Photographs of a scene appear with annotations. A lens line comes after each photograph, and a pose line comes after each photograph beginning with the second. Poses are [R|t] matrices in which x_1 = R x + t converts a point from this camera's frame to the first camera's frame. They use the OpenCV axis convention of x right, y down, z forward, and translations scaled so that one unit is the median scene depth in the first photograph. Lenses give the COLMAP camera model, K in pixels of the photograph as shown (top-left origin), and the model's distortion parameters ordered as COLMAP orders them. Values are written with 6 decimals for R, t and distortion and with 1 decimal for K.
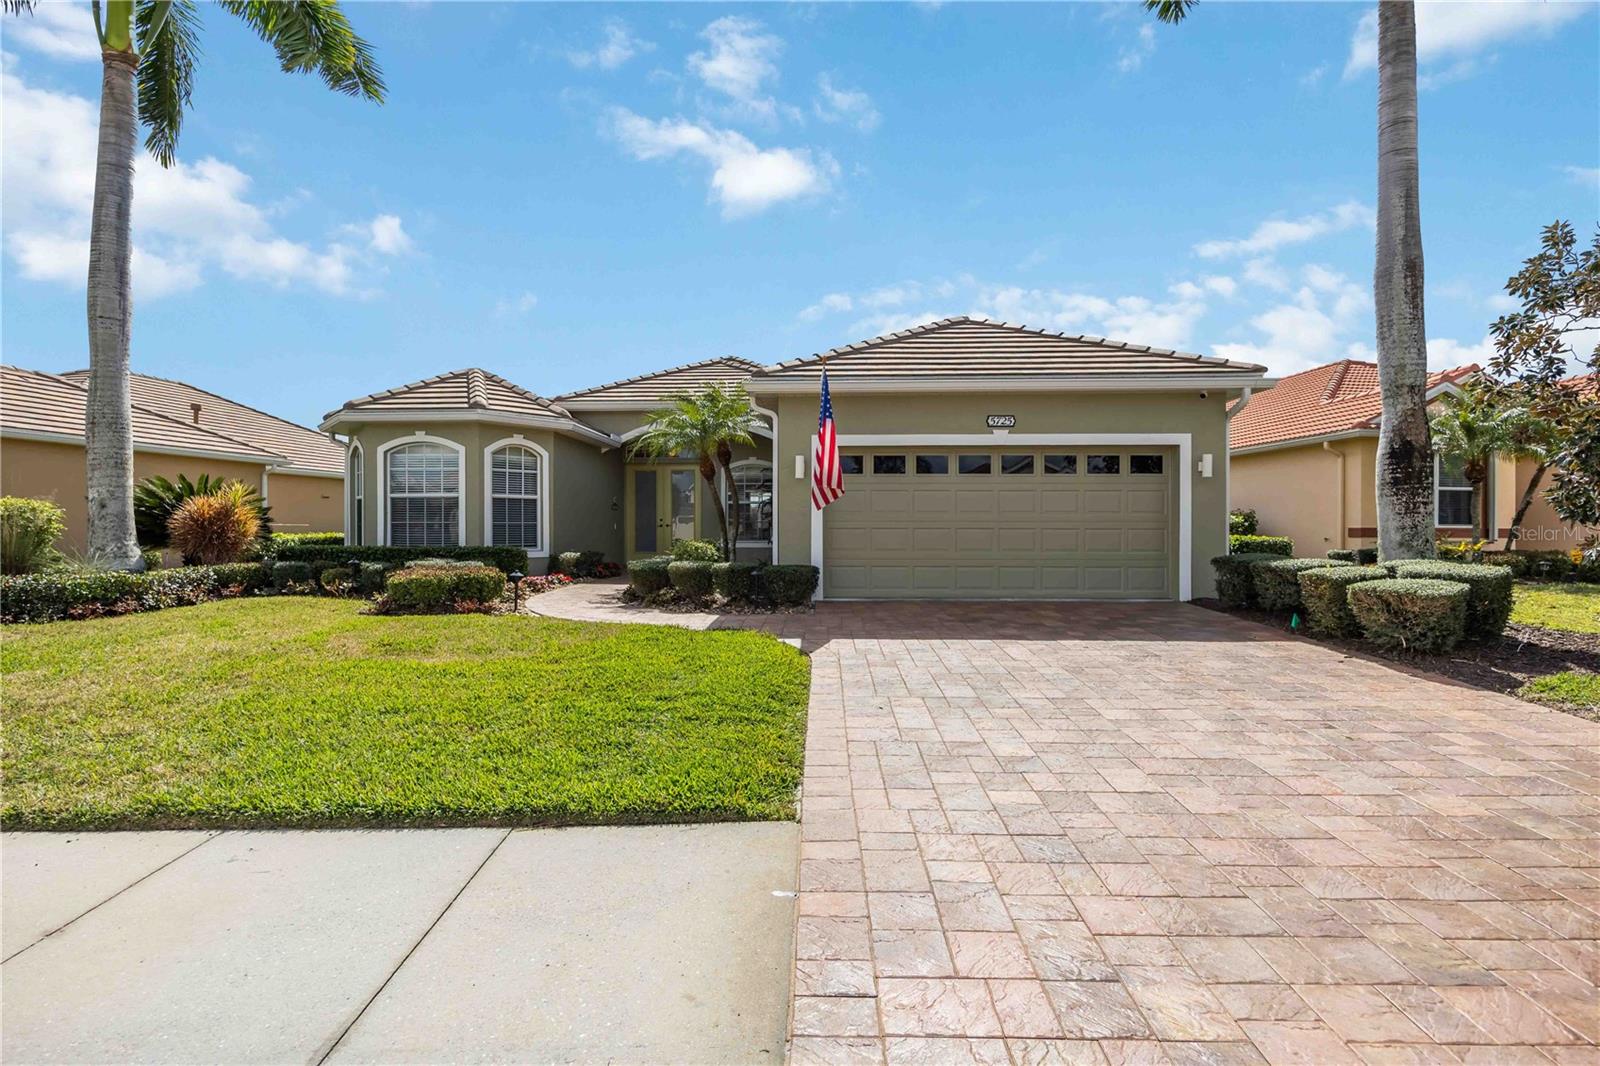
lens RADIAL K [[723.3, 0, 801.8], [0, 723.3, 538.9], [0, 0, 1]] dist [-0.015948, 0.000105]
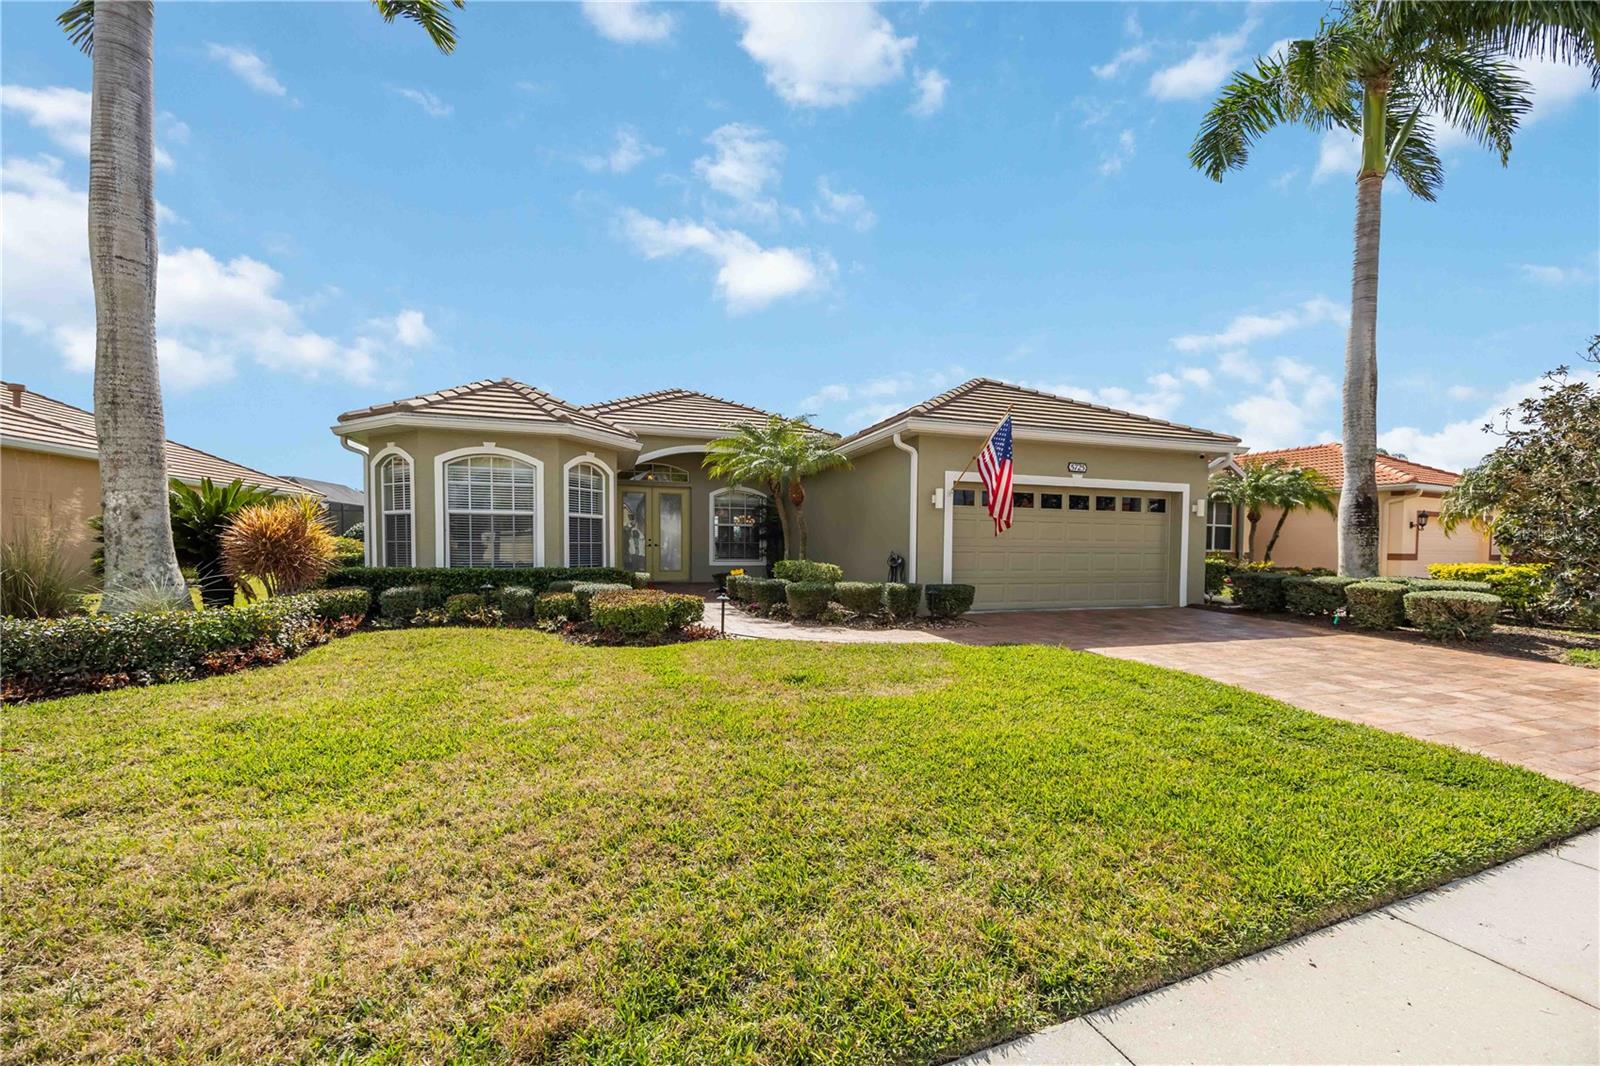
lens RADIAL K [[604.2, 0, 799.2], [0, 604.2, 567.7], [0, 0, 1]] dist [0.001876, 0.000213]
pose [[0.940084, -0.003834, 0.340921, -0.539216], [-0.004085, 0.999738, 0.022508, -0.010230], [-0.340918, -0.022552, 0.939823, 0.168195]]
